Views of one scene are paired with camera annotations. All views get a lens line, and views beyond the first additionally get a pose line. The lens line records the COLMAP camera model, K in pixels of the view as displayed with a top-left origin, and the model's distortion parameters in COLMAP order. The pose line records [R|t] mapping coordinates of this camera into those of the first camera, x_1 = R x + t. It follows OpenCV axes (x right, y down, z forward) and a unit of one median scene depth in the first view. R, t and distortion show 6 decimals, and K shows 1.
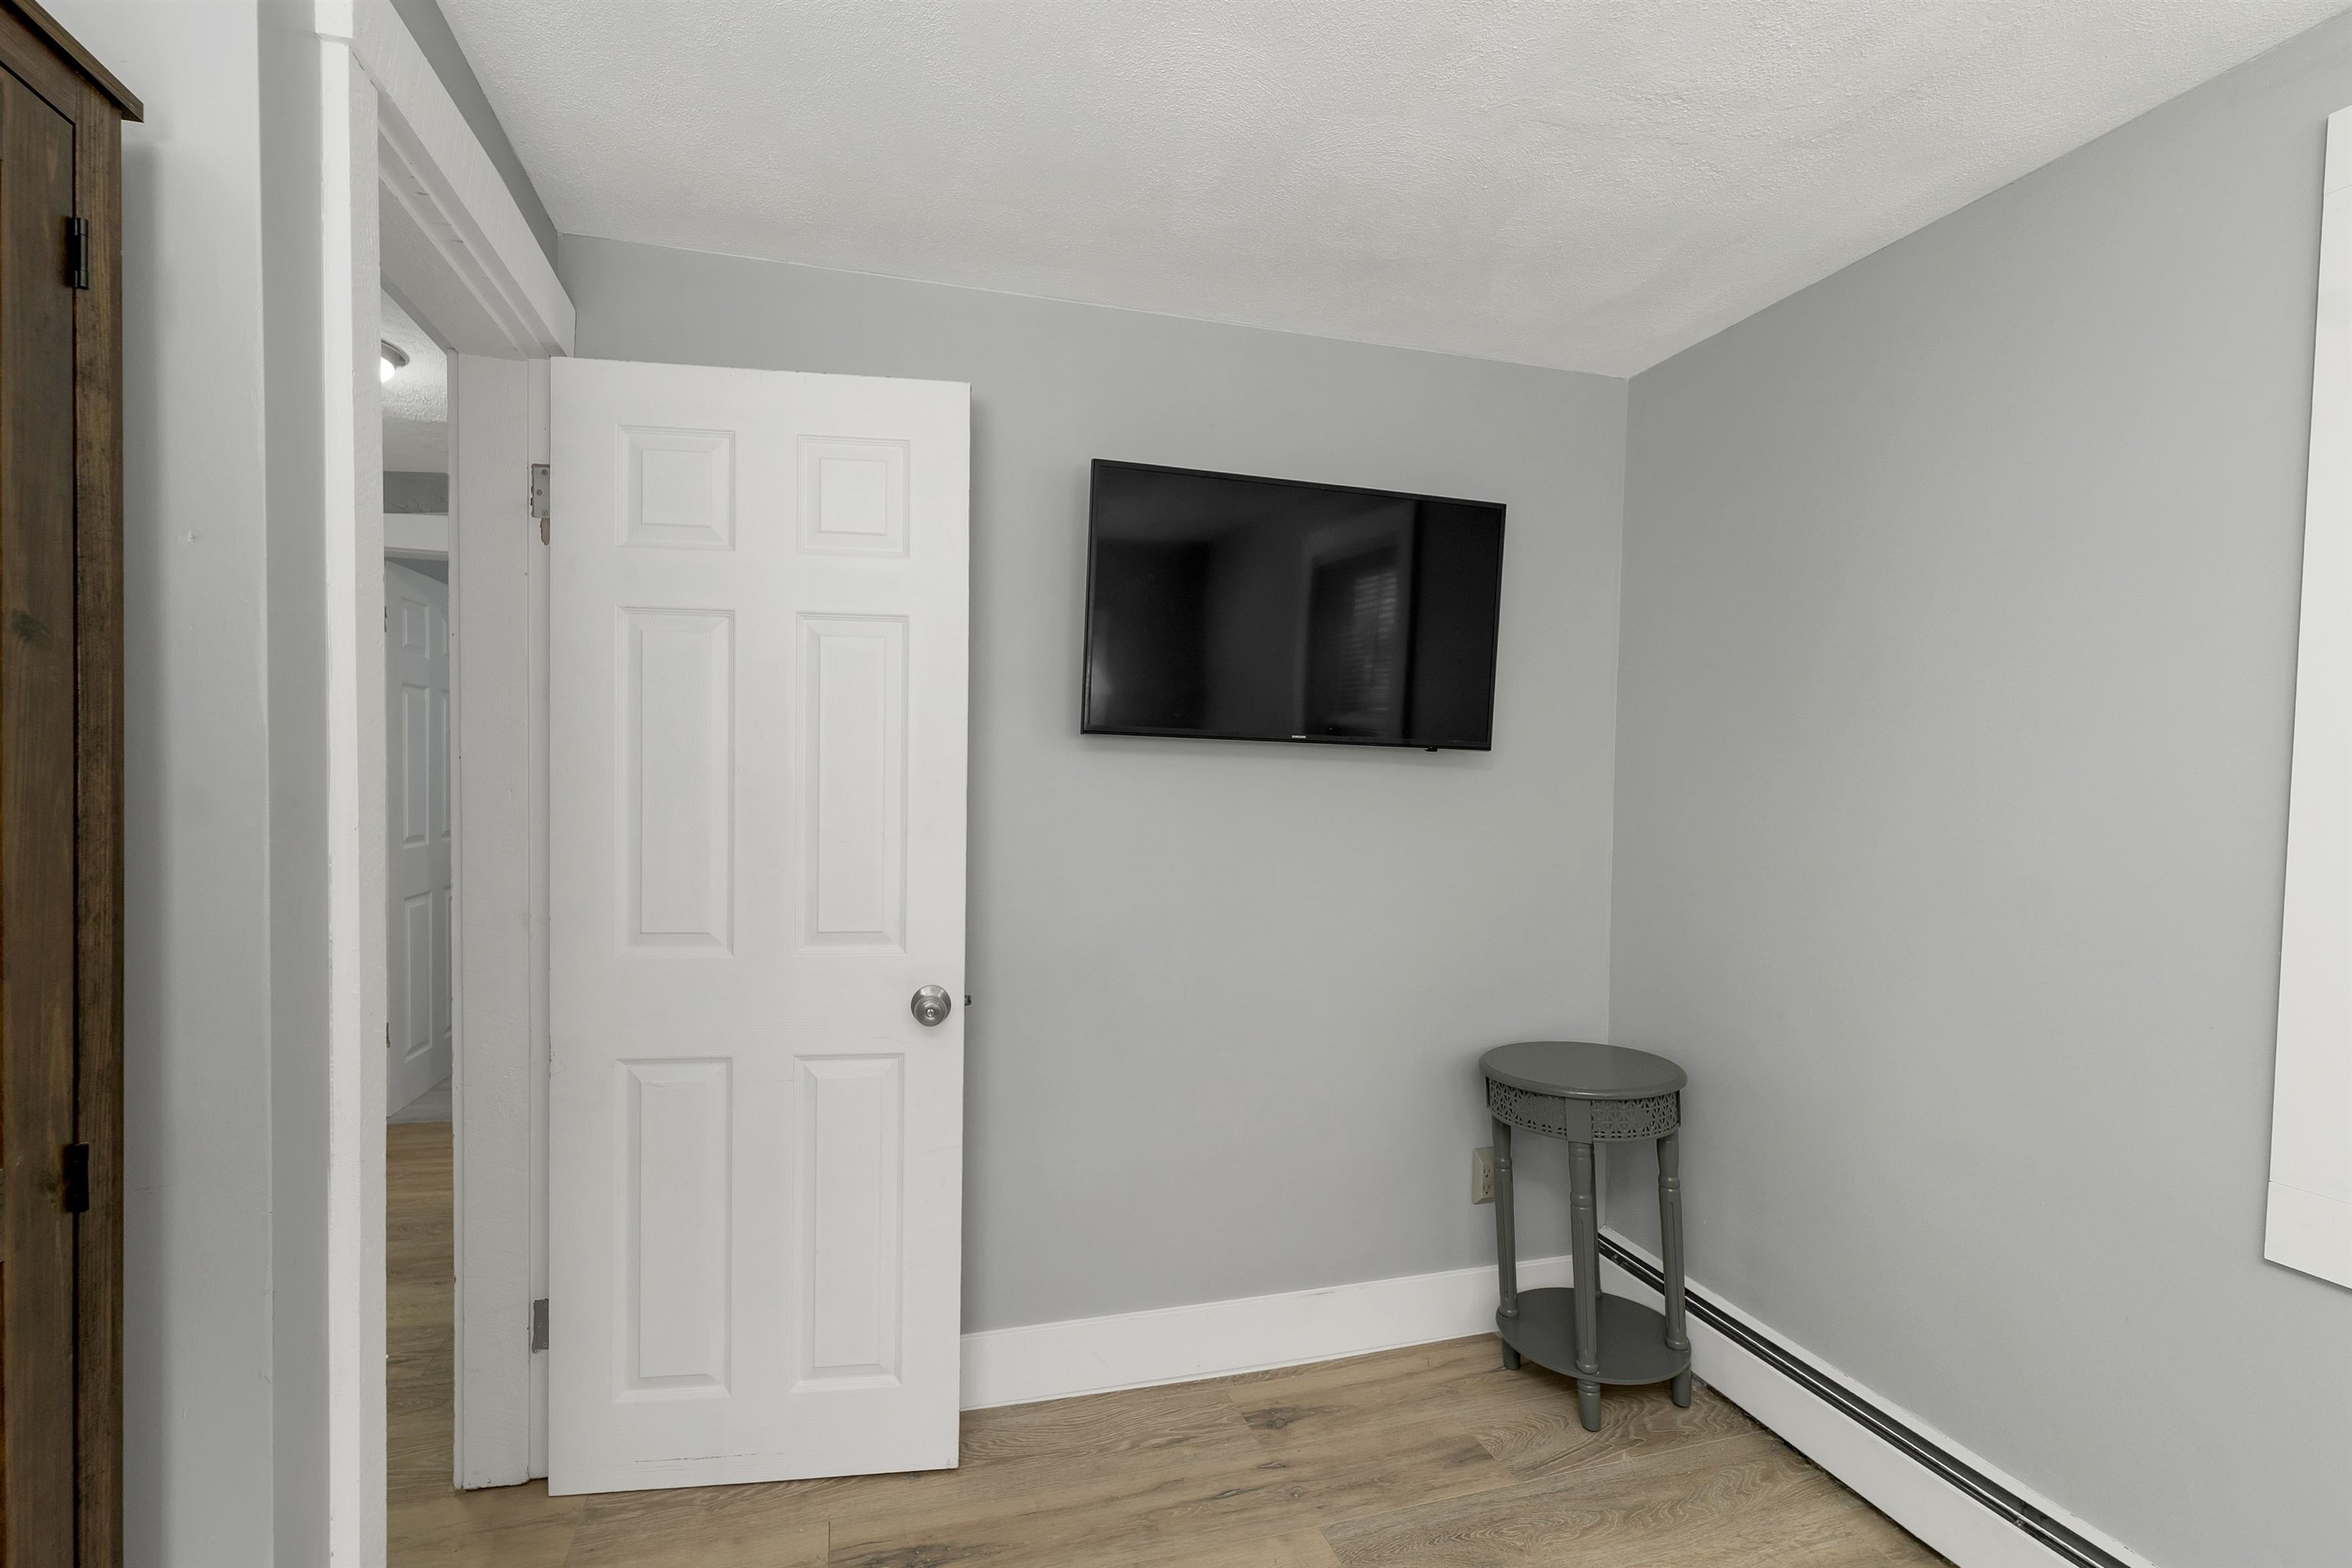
lens RADIAL K [[992.7, 0, 1135.5], [0, 992.7, 793.0], [0, 0, 1]] dist [0.000672, -0.000283]
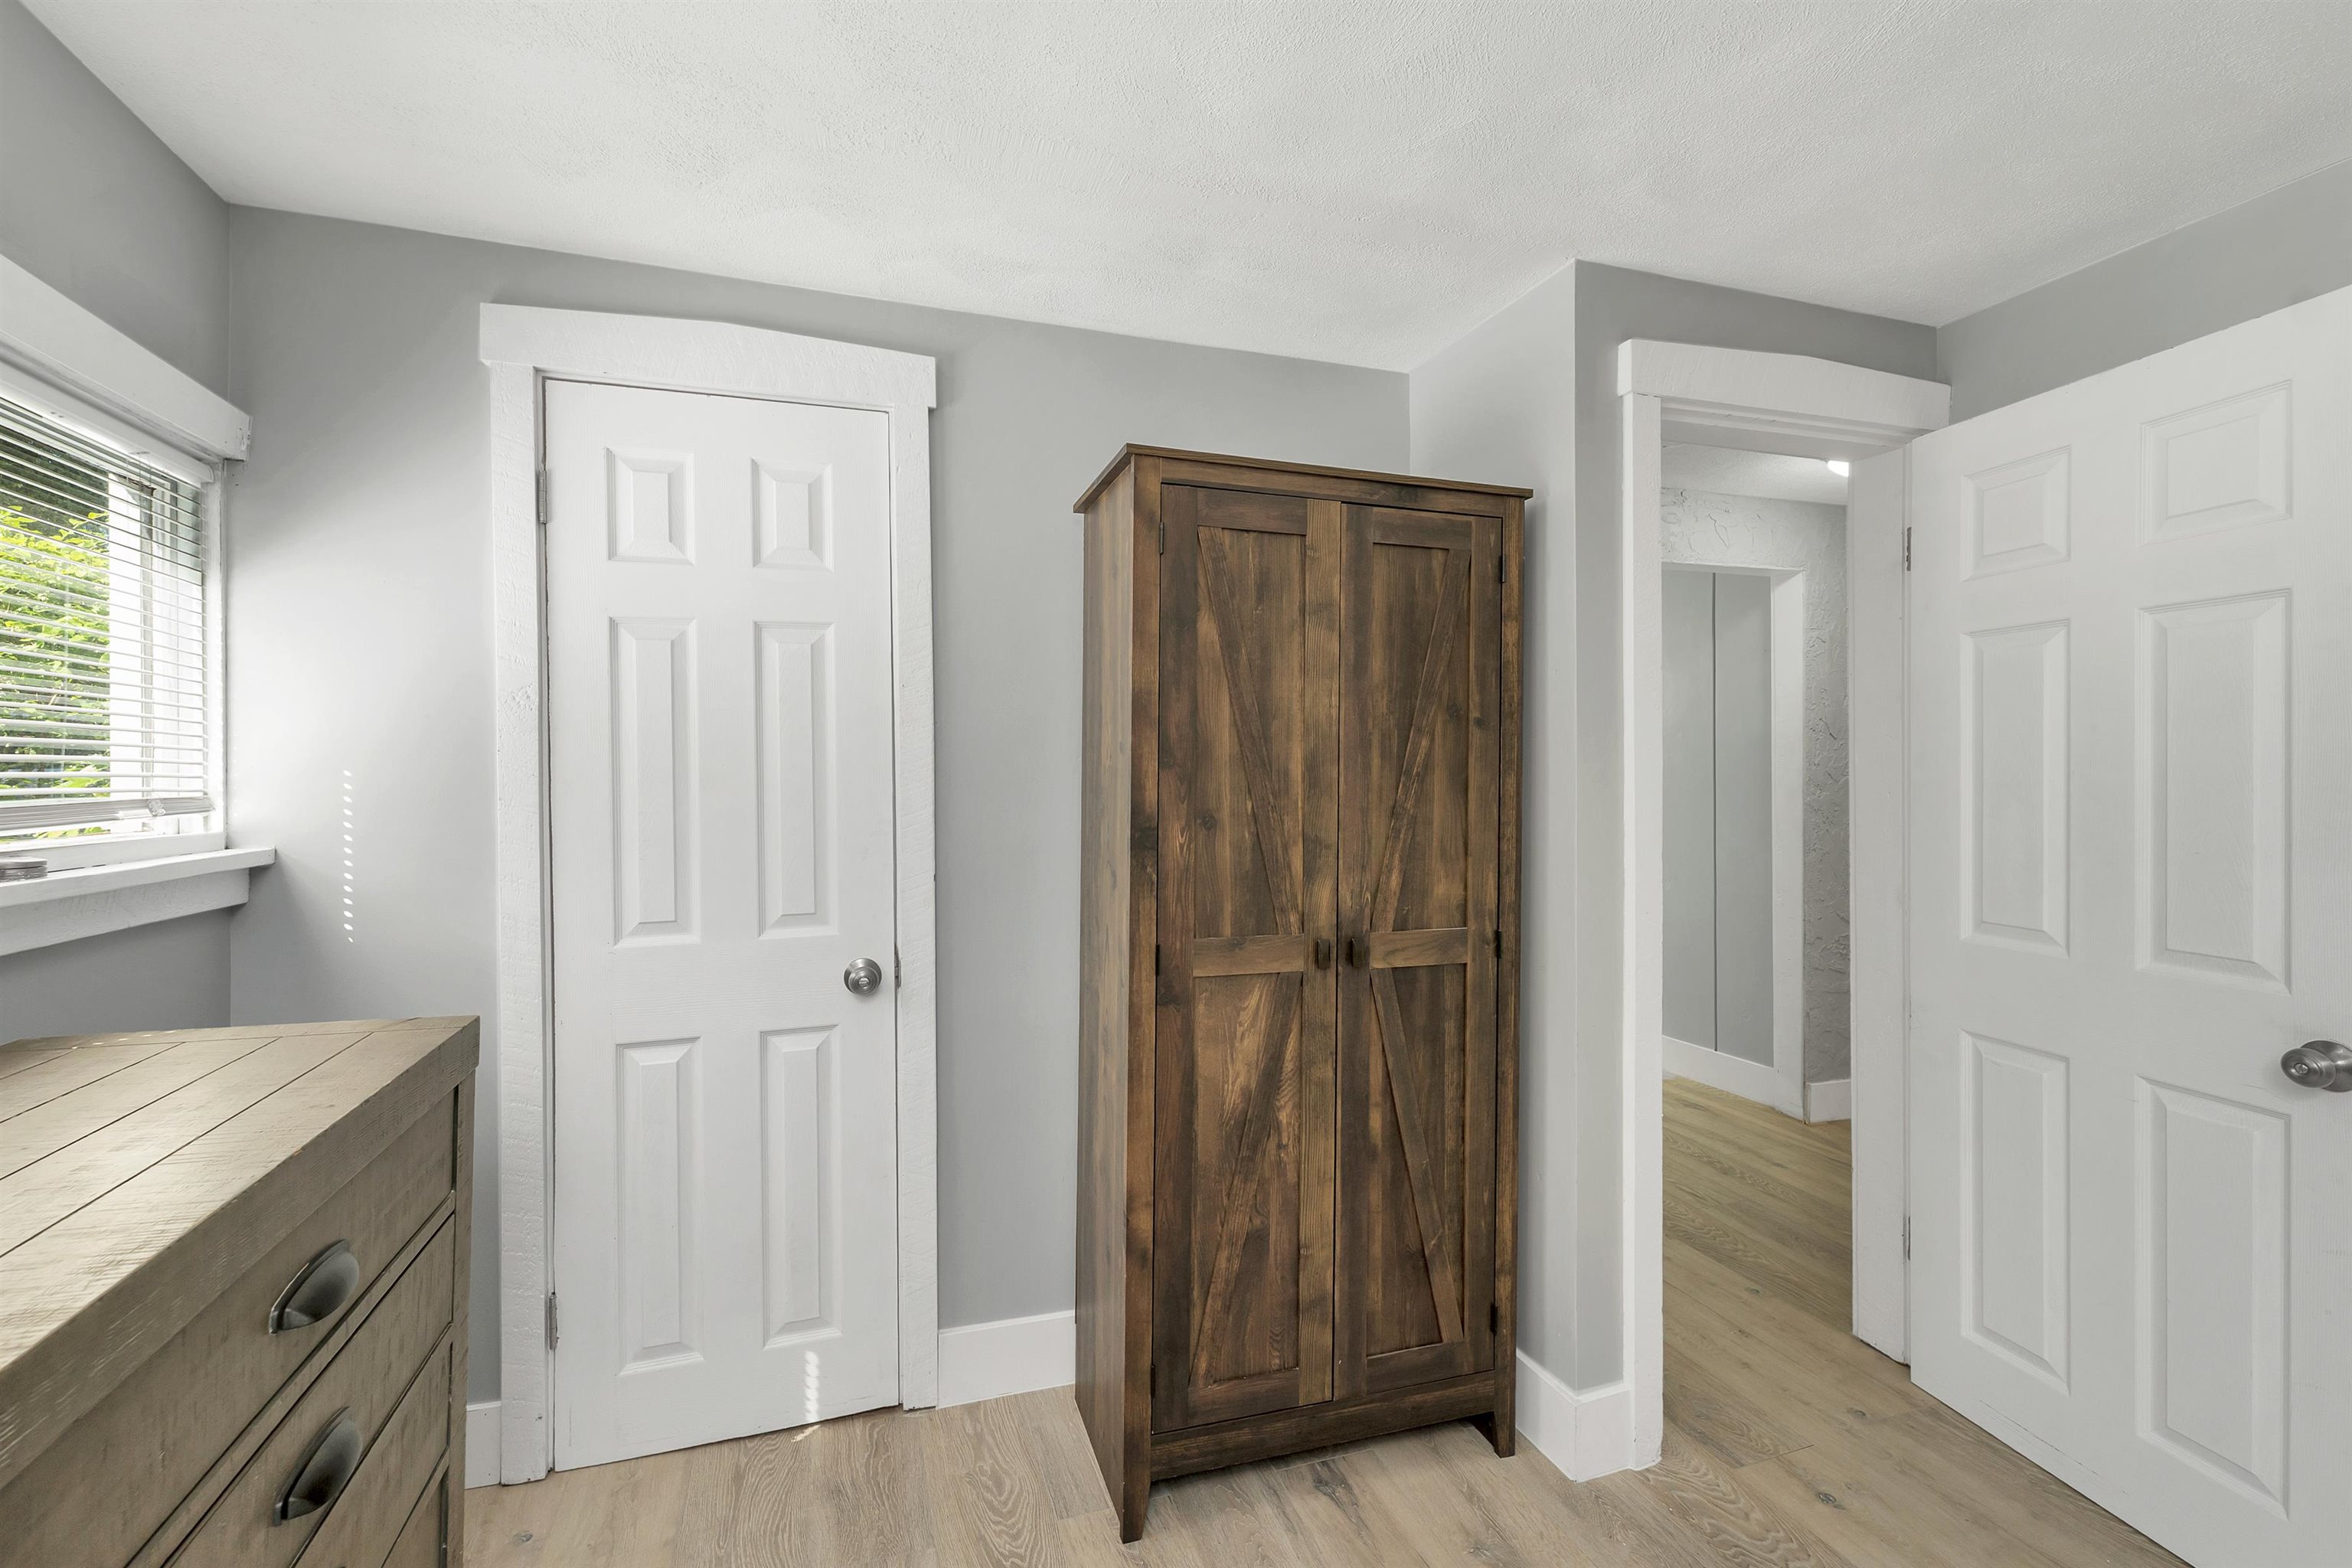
lens RADIAL K [[1004.9, 0, 1140.2], [0, 1004.9, 782.0], [0, 0, 1]] dist [0.002966, 0.000449]
pose [[0.054478, 0.002902, -0.998511, 1.308334], [-0.020337, 0.999792, 0.001796, 0.001494], [0.998308, 0.020209, 0.054526, -0.025139]]
